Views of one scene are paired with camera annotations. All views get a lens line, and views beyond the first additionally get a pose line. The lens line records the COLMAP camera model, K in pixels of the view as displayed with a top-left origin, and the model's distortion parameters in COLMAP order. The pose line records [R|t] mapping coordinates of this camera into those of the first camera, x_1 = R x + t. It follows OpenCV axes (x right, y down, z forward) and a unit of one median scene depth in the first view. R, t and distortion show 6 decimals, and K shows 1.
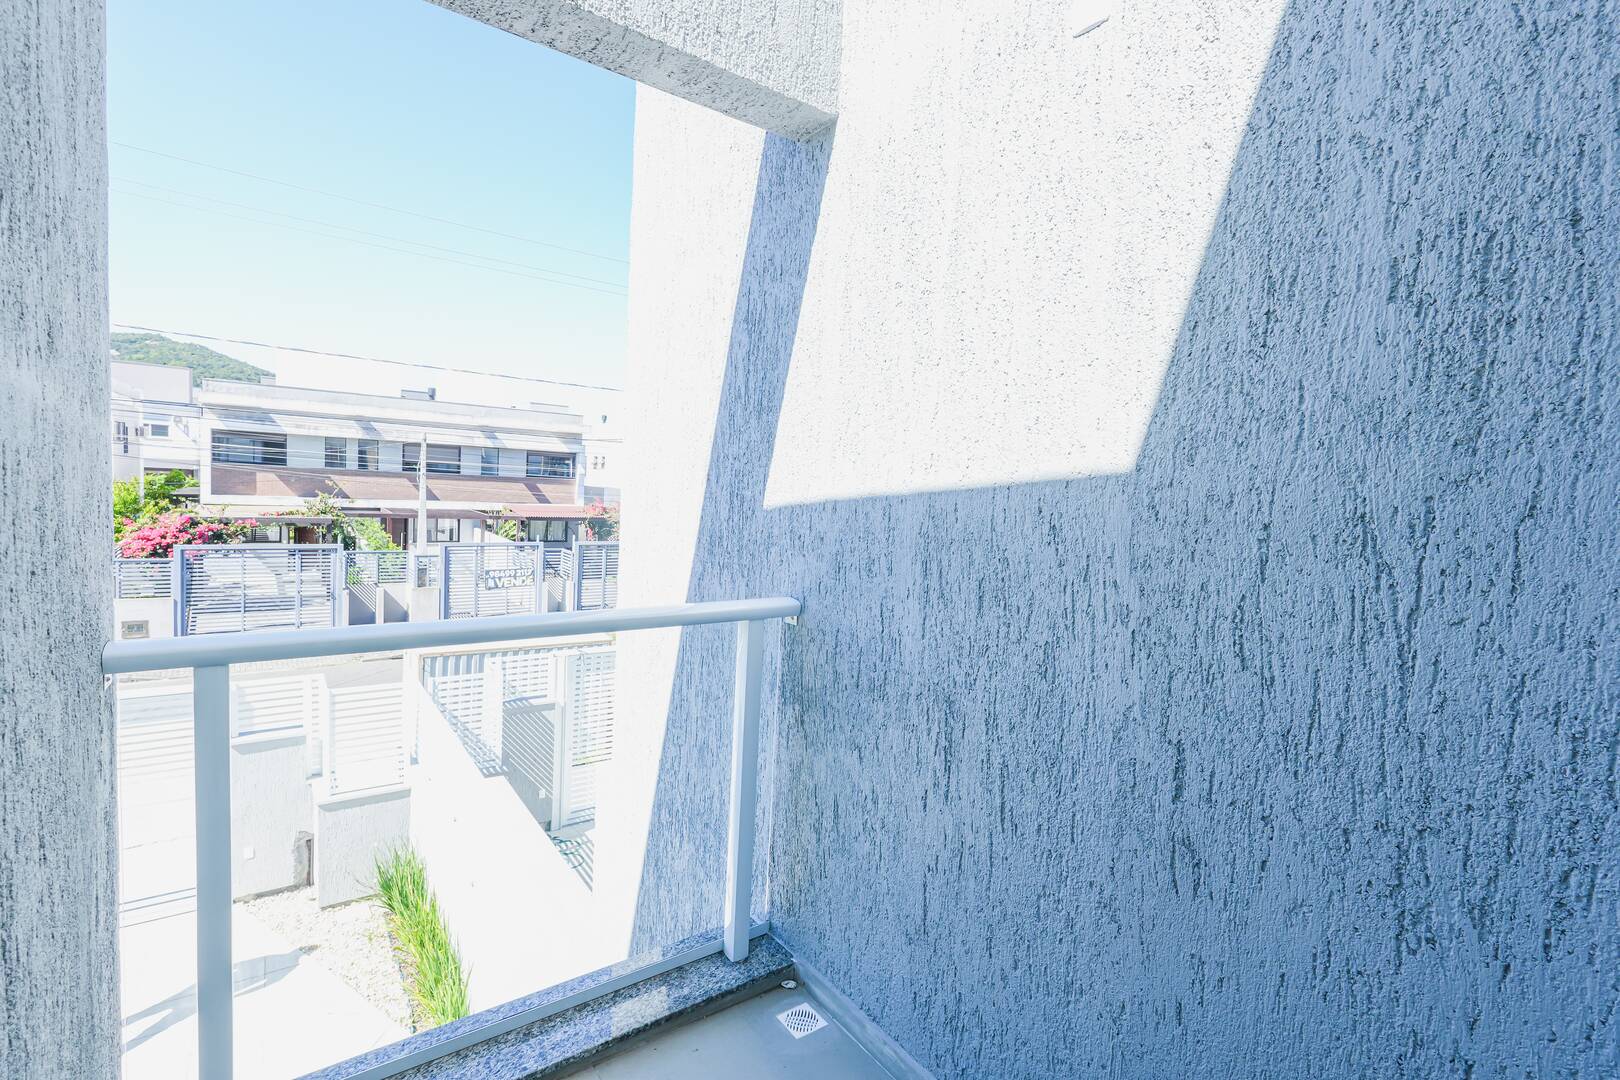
lens RADIAL K [[753.6, 0, 809.2], [0, 753.6, 533.4], [0, 0, 1]] dist [-0.021109, 0.010052]
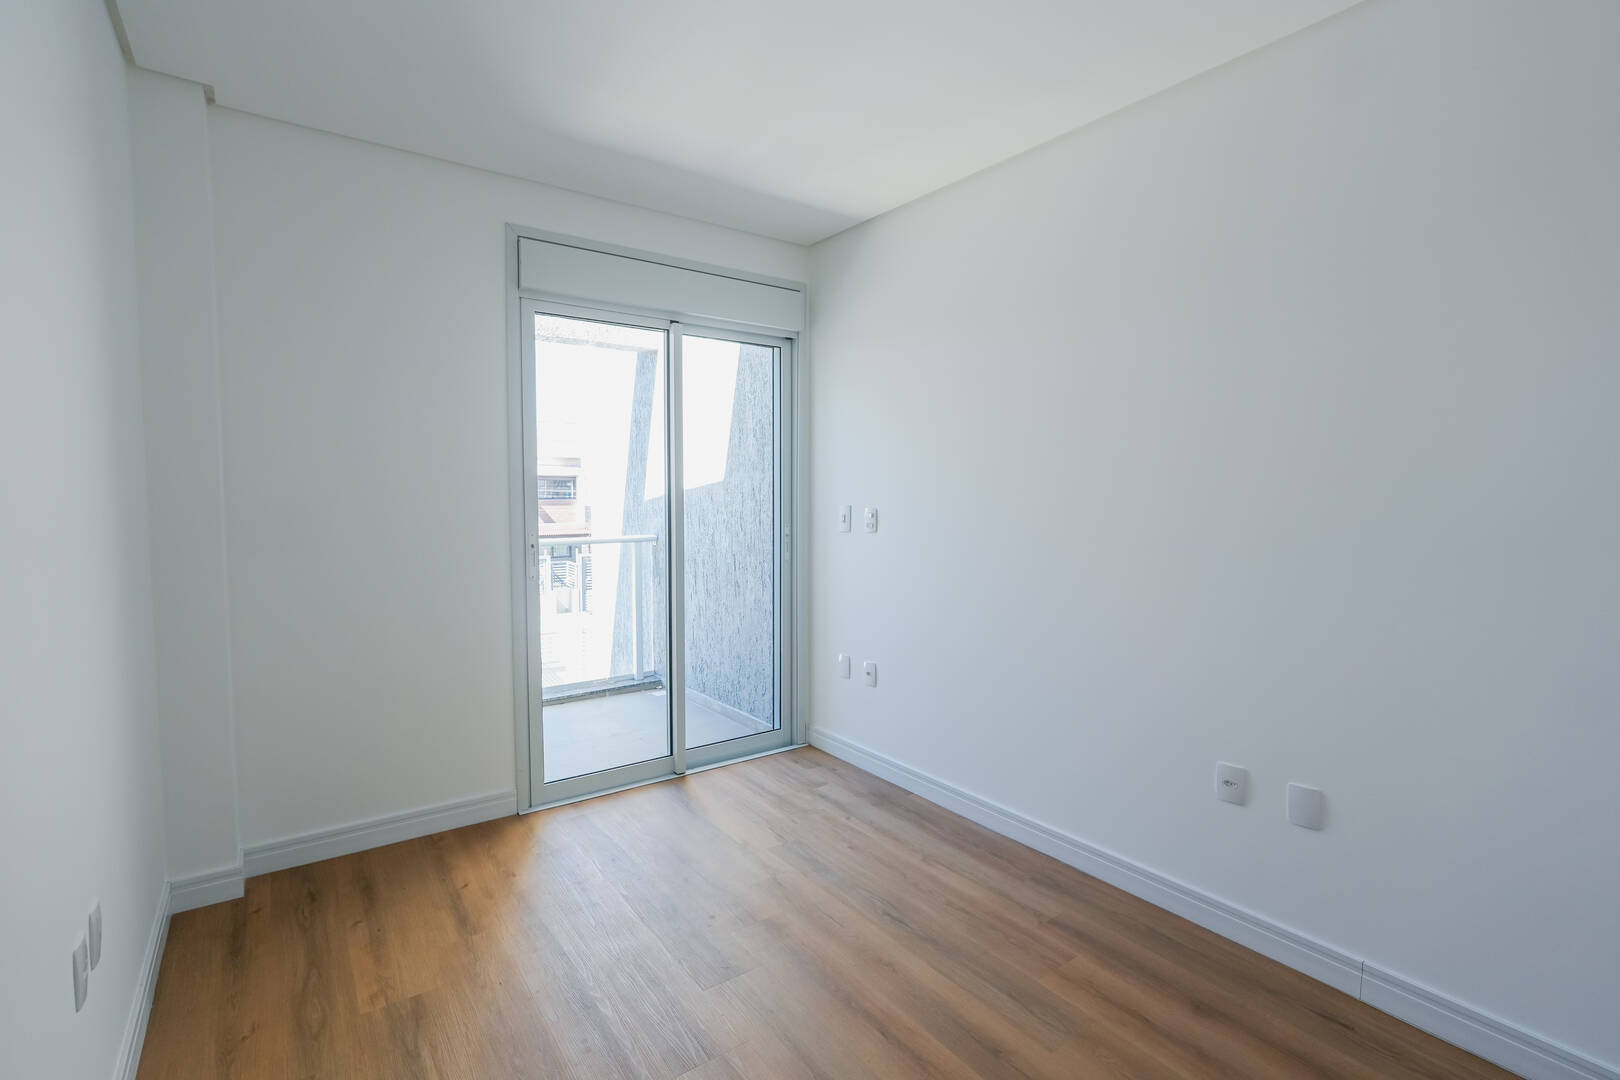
lens RADIAL K [[753.6, 0, 812.3], [0, 753.6, 542.2], [0, 0, 1]] dist [-0.021109, 0.010052]
pose [[0.998935, -0.046081, -0.002391, 0.882464], [0.046074, 0.998934, -0.002722, 0.247769], [0.002514, 0.002609, 0.999993, -2.621527]]
